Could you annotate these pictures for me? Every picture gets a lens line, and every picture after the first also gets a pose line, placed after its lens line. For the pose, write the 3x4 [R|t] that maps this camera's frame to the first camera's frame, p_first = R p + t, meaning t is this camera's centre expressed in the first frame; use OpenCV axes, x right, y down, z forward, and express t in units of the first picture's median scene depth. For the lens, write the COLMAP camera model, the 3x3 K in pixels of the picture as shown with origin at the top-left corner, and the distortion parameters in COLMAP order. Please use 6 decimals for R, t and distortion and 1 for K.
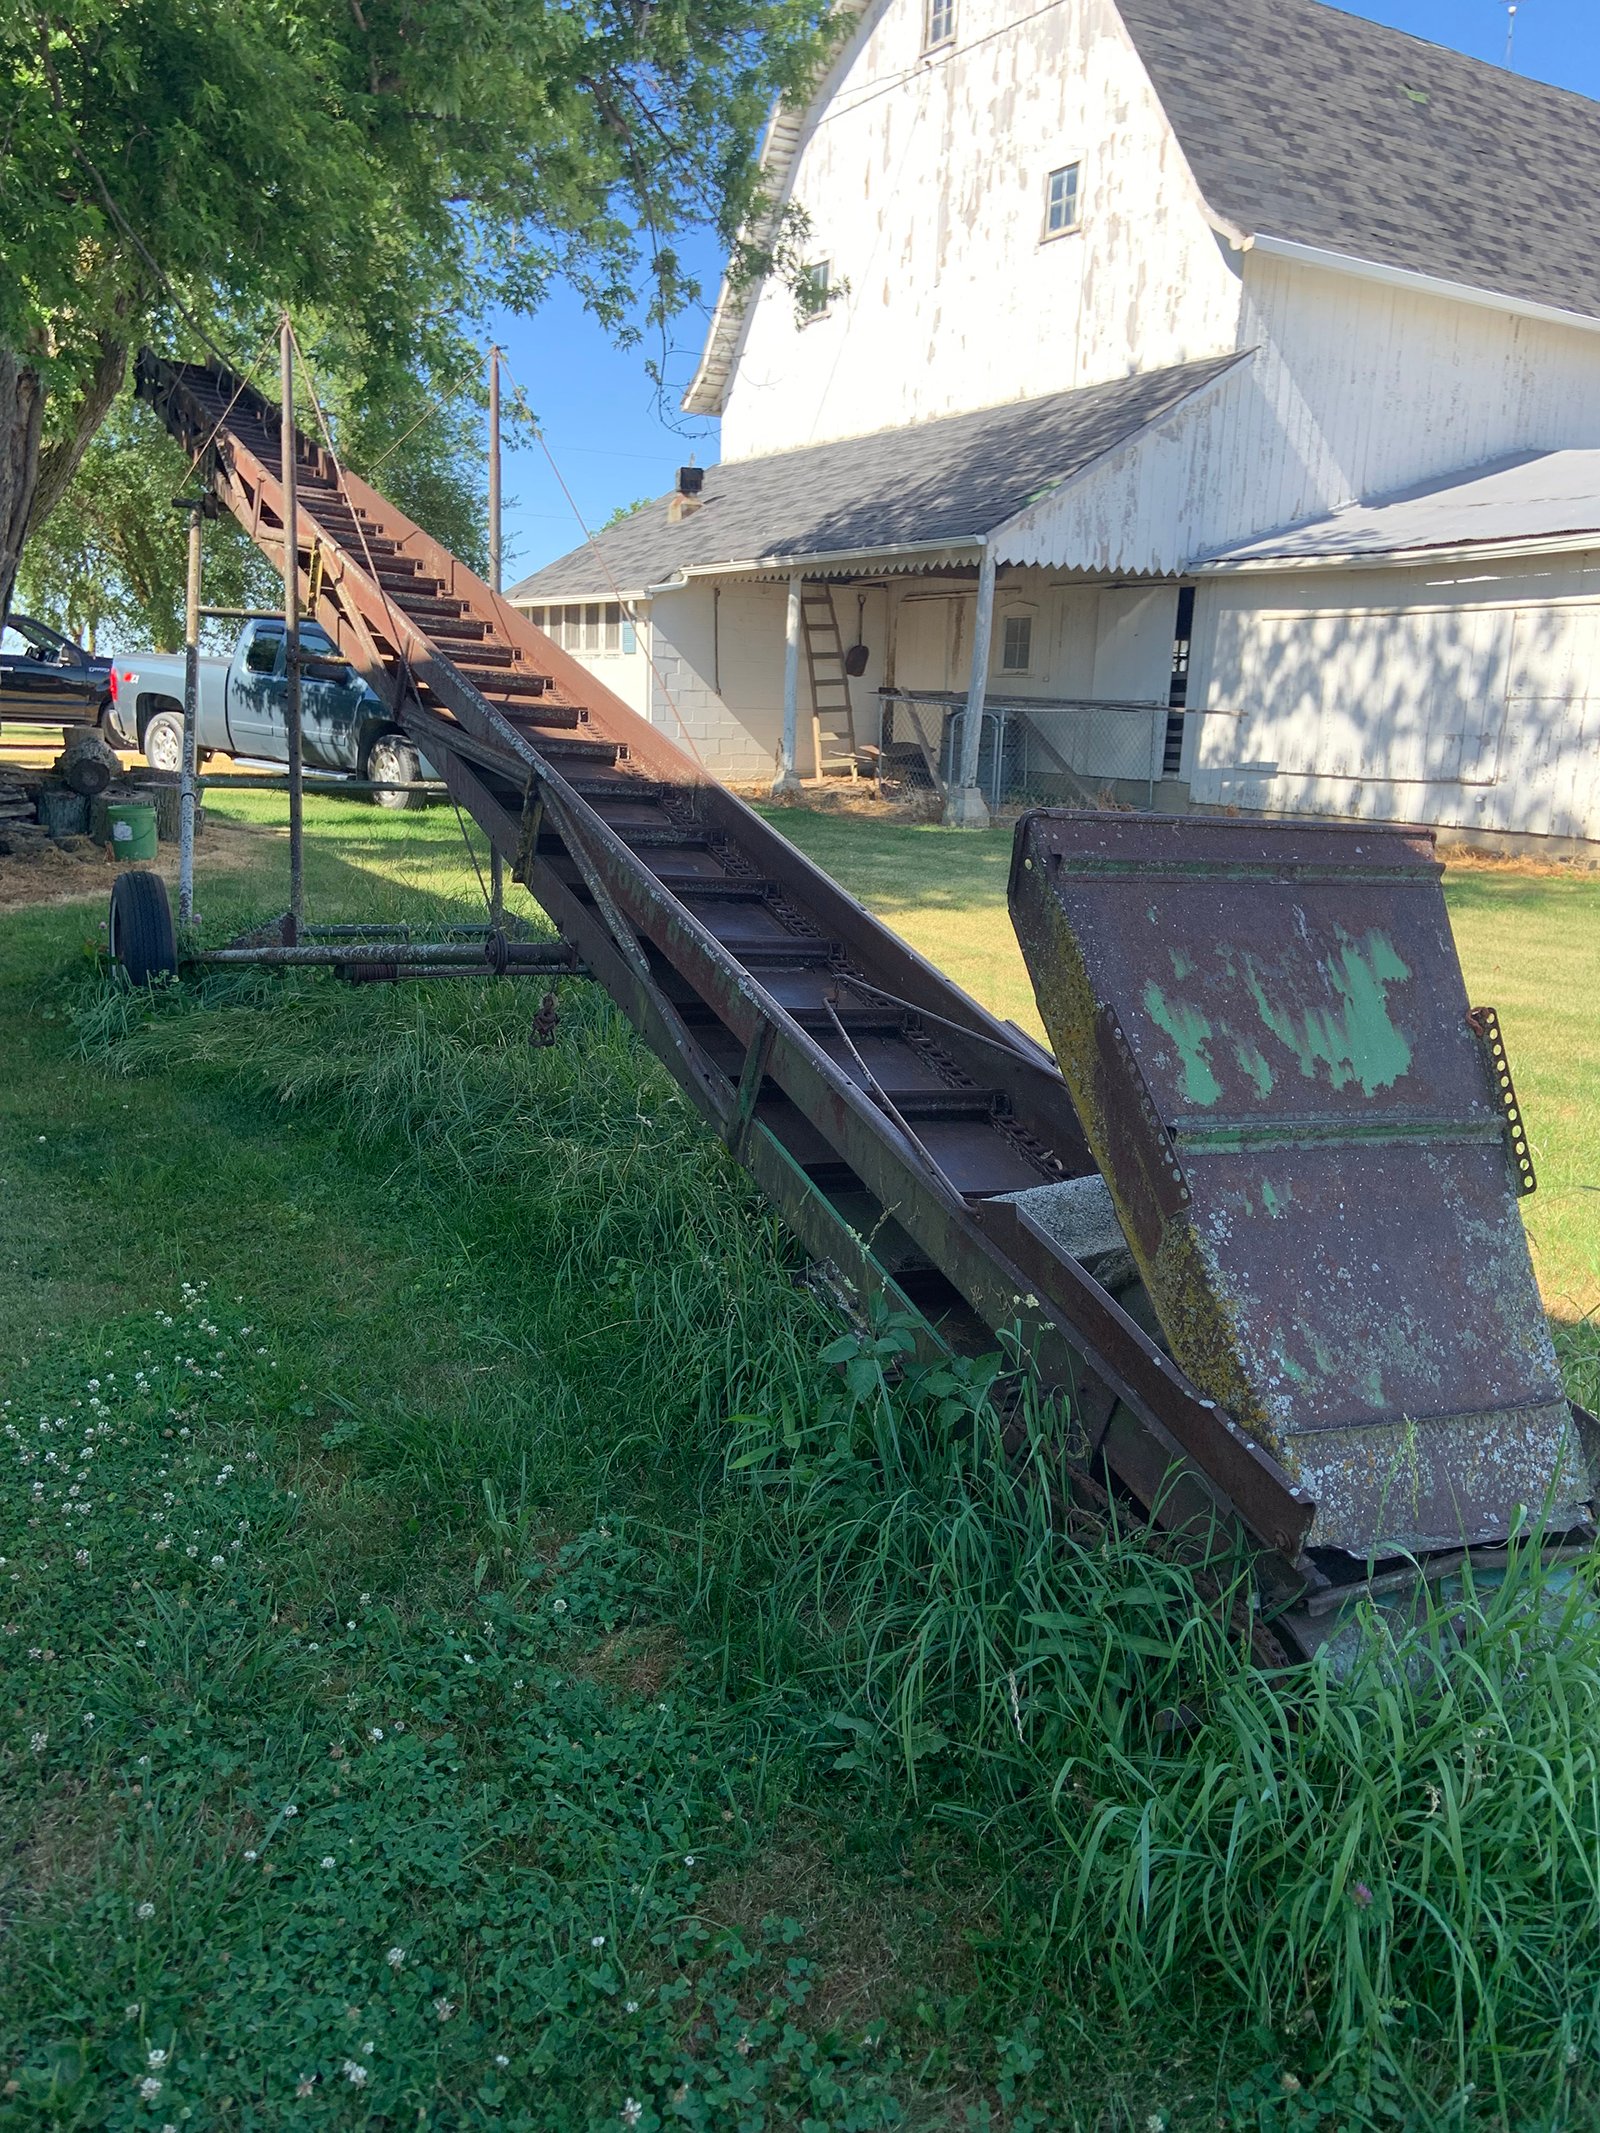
lens RADIAL K [[1626.5, 0, 807.6], [0, 1626.5, 1072.1], [0, 0, 1]] dist [0.126357, -0.164034]
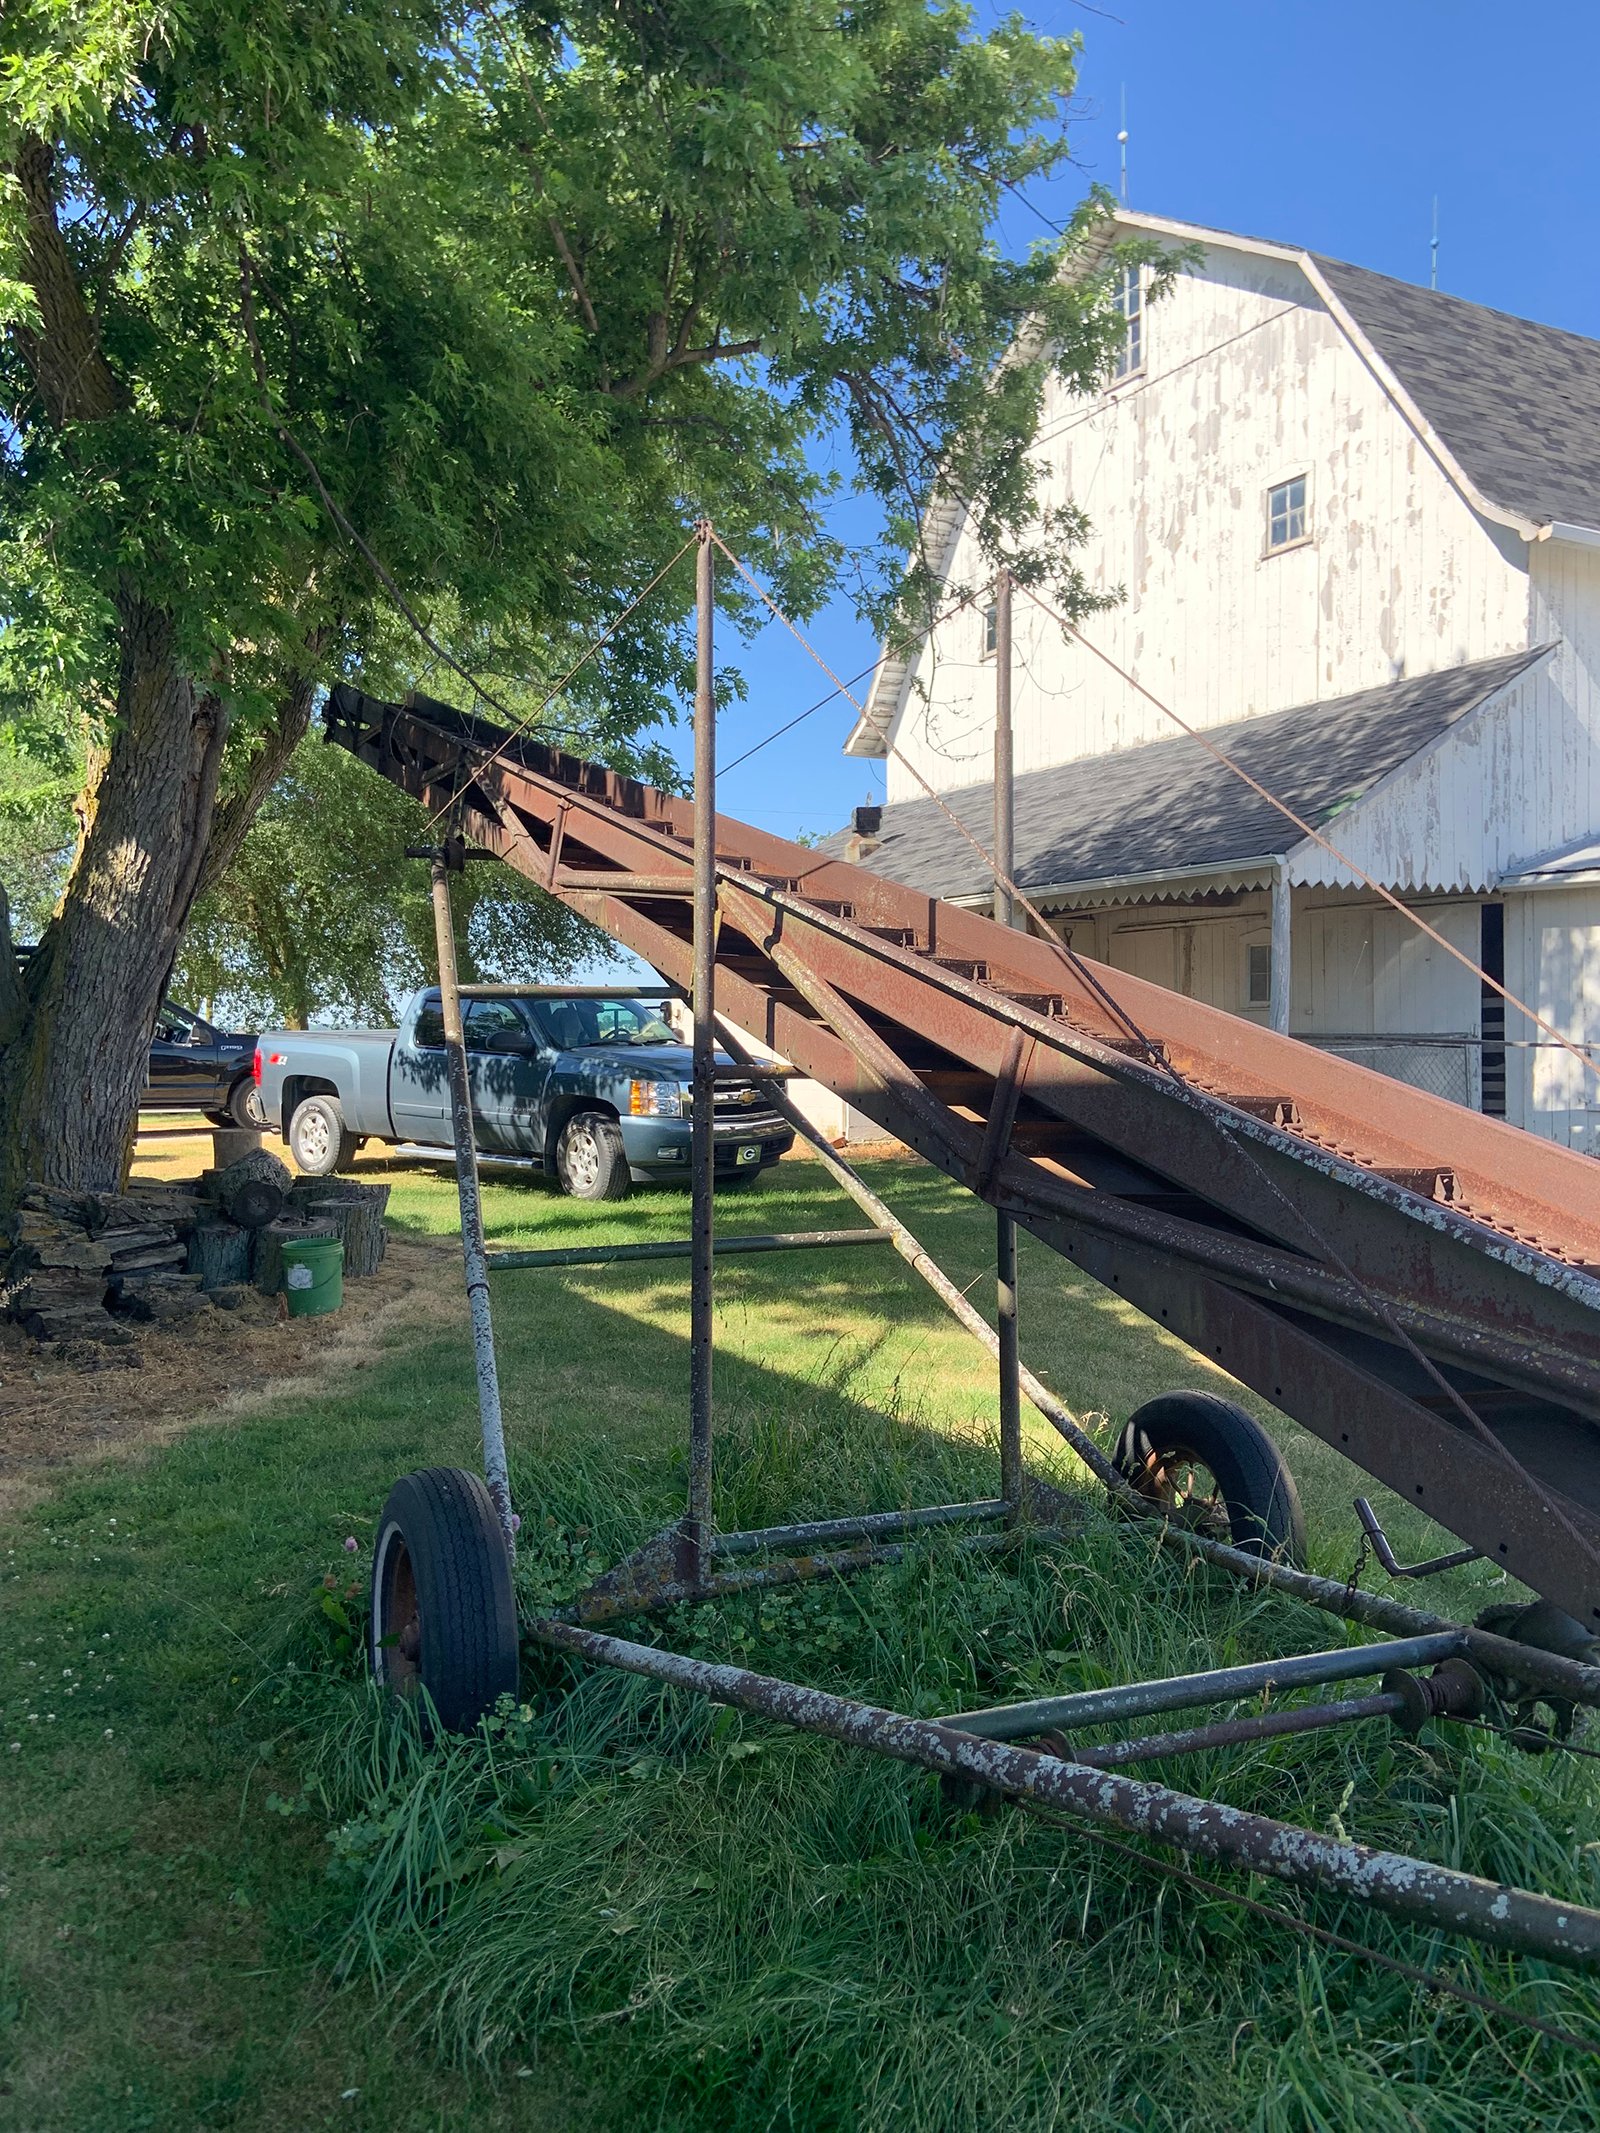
lens RADIAL K [[1634.0, 0, 835.6], [0, 1634.0, 1061.9], [0, 0, 1]] dist [0.119179, -0.146796]
pose [[0.998800, -0.040363, -0.027730, -0.094885], [0.033887, 0.978457, -0.203650, -0.051491], [0.035353, 0.202466, 0.978651, 0.166282]]
